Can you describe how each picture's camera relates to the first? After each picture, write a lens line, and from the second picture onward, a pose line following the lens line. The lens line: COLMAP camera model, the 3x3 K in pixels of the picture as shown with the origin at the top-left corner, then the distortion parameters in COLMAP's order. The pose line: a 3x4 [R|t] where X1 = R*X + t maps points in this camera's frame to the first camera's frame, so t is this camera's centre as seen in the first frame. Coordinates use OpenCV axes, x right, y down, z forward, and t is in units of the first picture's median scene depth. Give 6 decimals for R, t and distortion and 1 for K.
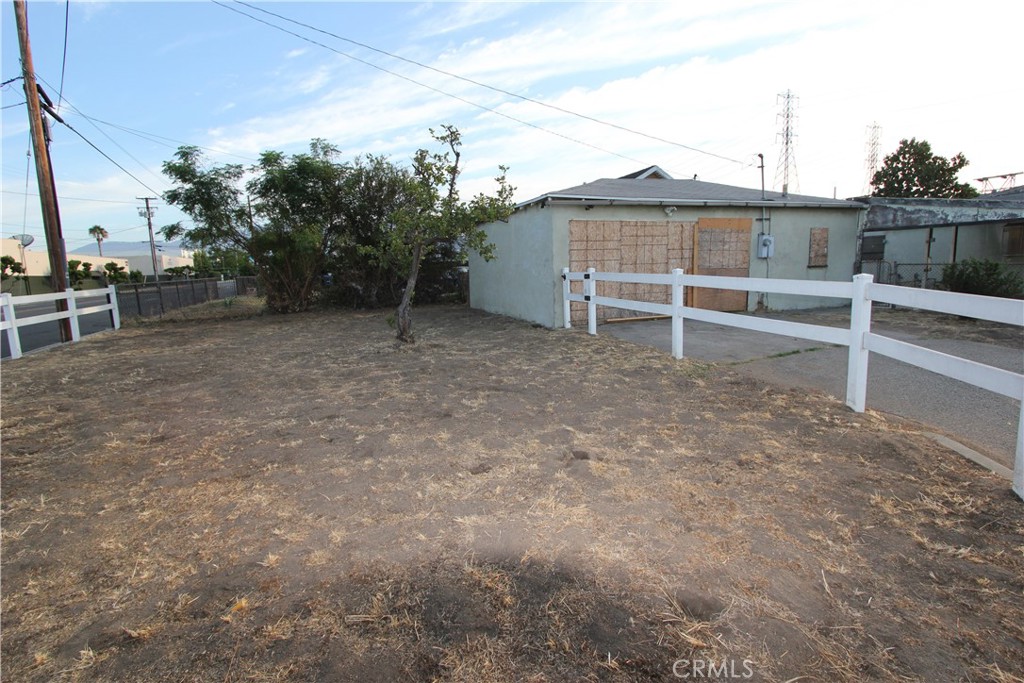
lens RADIAL K [[484.2, 0, 497.3], [0, 484.2, 310.5], [0, 0, 1]] dist [-0.017394, 0.000472]
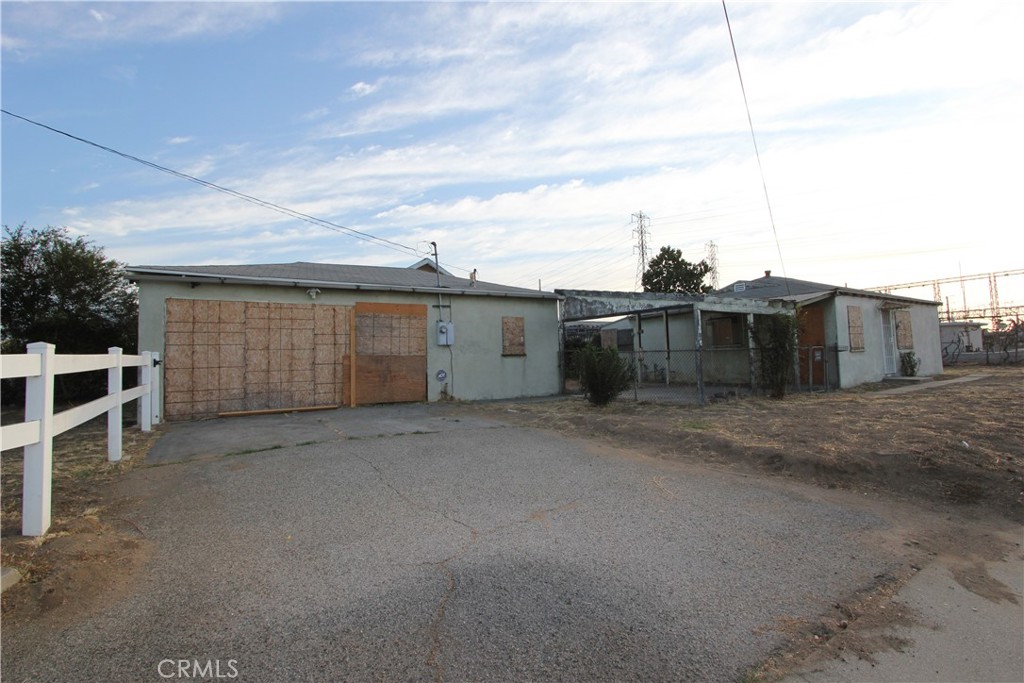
lens RADIAL K [[484.2, 0, 512.7], [0, 484.2, 303.9], [0, 0, 1]] dist [-0.017394, 0.000472]
pose [[0.971551, 0.027468, 0.235232, 0.254384], [0.022886, 0.977714, -0.208688, 0.008553], [-0.235722, 0.208135, 0.949271, 0.014380]]
